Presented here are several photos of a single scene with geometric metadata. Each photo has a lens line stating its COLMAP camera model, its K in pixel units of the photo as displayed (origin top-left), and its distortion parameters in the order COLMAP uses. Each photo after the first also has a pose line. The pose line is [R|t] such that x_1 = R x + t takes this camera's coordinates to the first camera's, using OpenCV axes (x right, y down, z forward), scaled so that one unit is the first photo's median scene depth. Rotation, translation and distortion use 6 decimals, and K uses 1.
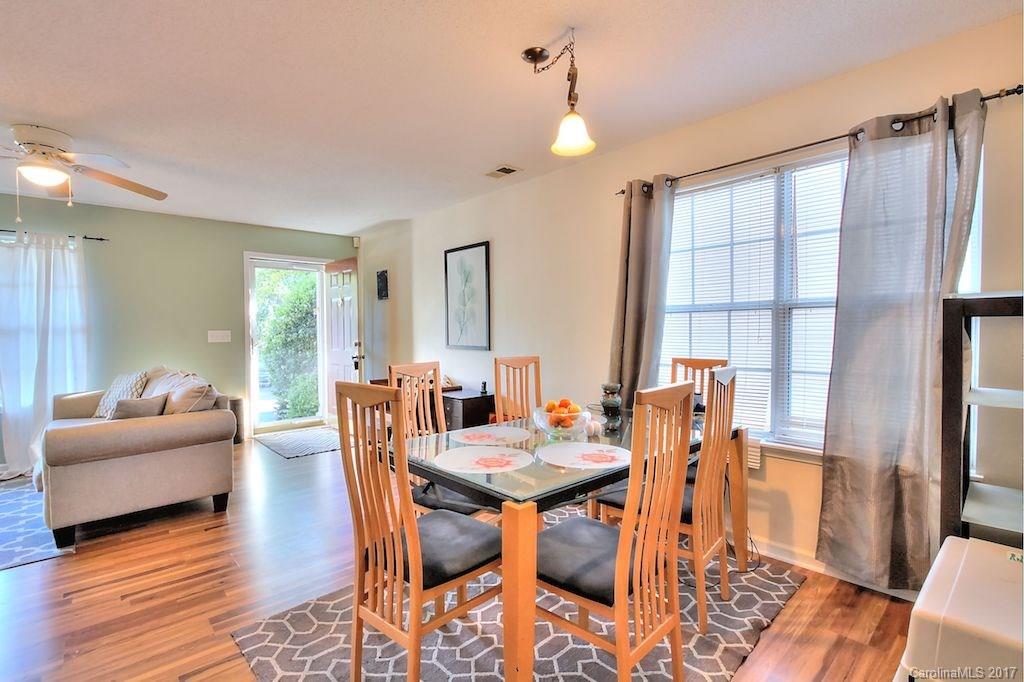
lens RADIAL K [[478.7, 0, 515.1], [0, 478.7, 339.8], [0, 0, 1]] dist [-0.012786, 0.000236]
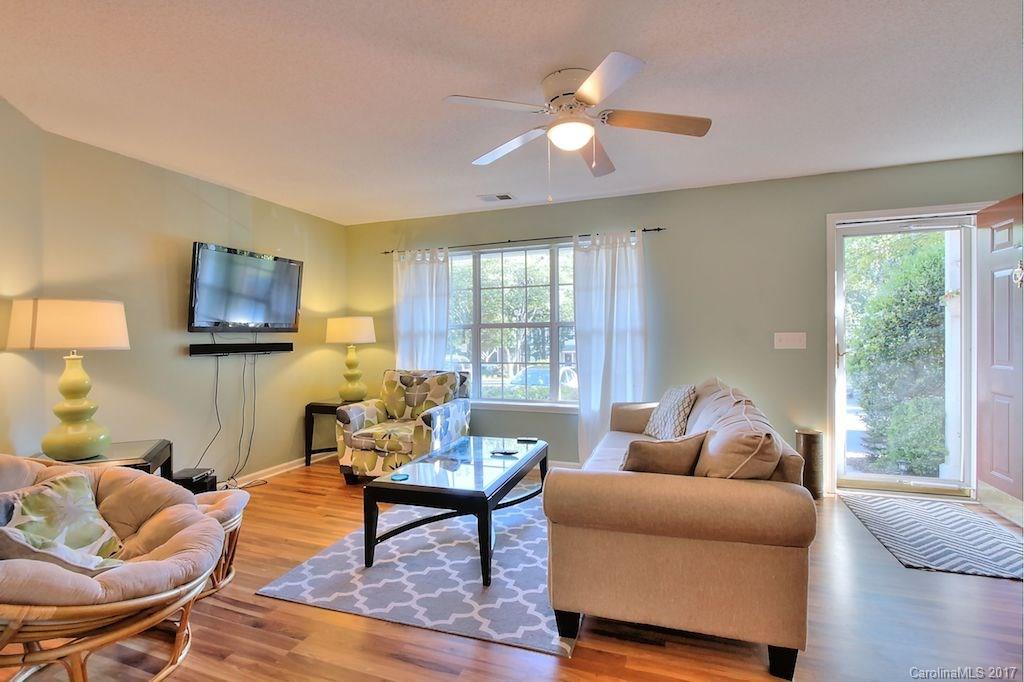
lens RADIAL K [[478.7, 0, 515.1], [0, 478.7, 339.8], [0, 0, 1]] dist [-0.012786, 0.000236]
pose [[0.470275, 0.011251, -0.882448, -0.223695], [-0.012928, 0.999899, 0.005859, -0.009488], [0.882425, 0.008653, 0.470373, 0.366044]]
